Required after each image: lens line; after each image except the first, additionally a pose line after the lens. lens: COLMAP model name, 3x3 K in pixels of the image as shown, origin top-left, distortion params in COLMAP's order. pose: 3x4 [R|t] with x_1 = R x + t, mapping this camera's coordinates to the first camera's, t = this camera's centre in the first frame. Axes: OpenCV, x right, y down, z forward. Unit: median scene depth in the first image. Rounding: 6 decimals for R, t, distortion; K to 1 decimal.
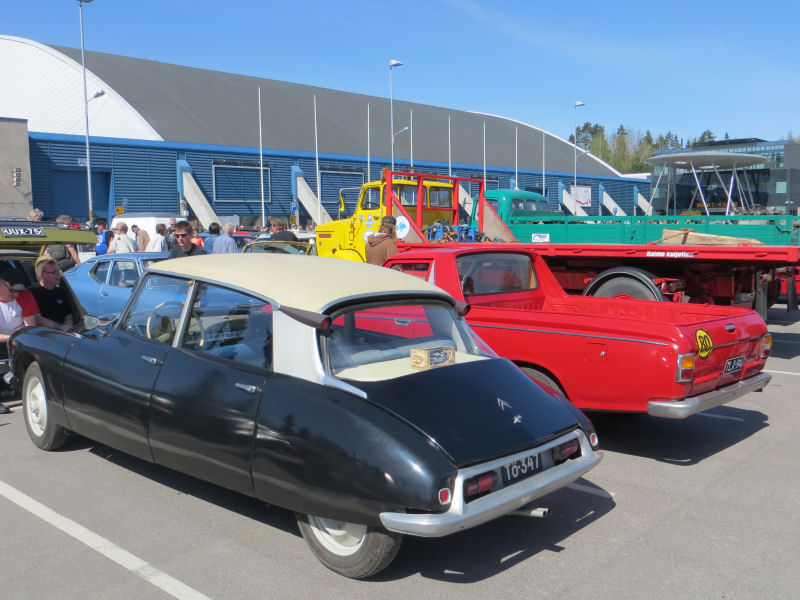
lens RADIAL K [[787.1, 0, 398.3], [0, 787.1, 299.2], [0, 0, 1]] dist [-0.046613, 0.000000]
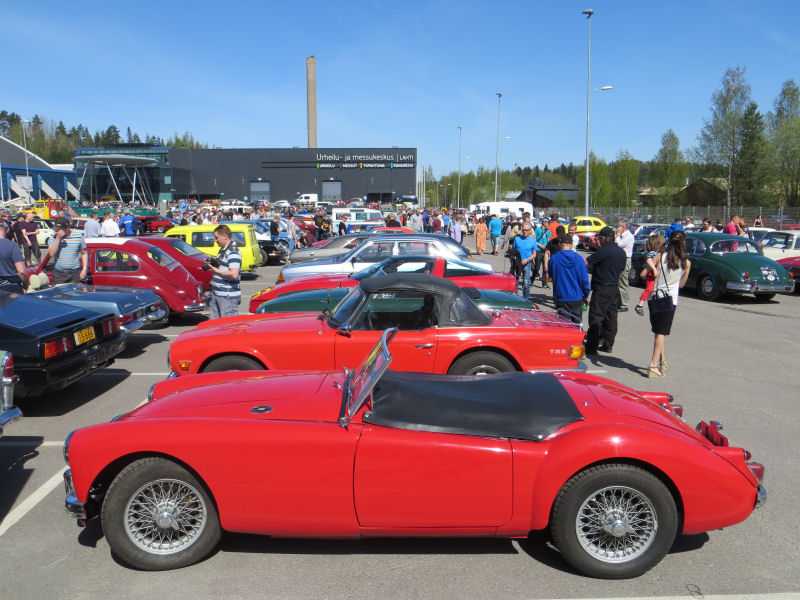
lens RADIAL K [[699.7, 0, 394.3], [0, 699.7, 298.7], [0, 0, 1]] dist [-0.048177, 0.009704]
pose [[0.729536, -0.085939, 0.678521, -0.115188], [0.056273, 0.996253, 0.065677, 0.020617], [-0.681623, -0.009731, 0.731639, -0.273888]]
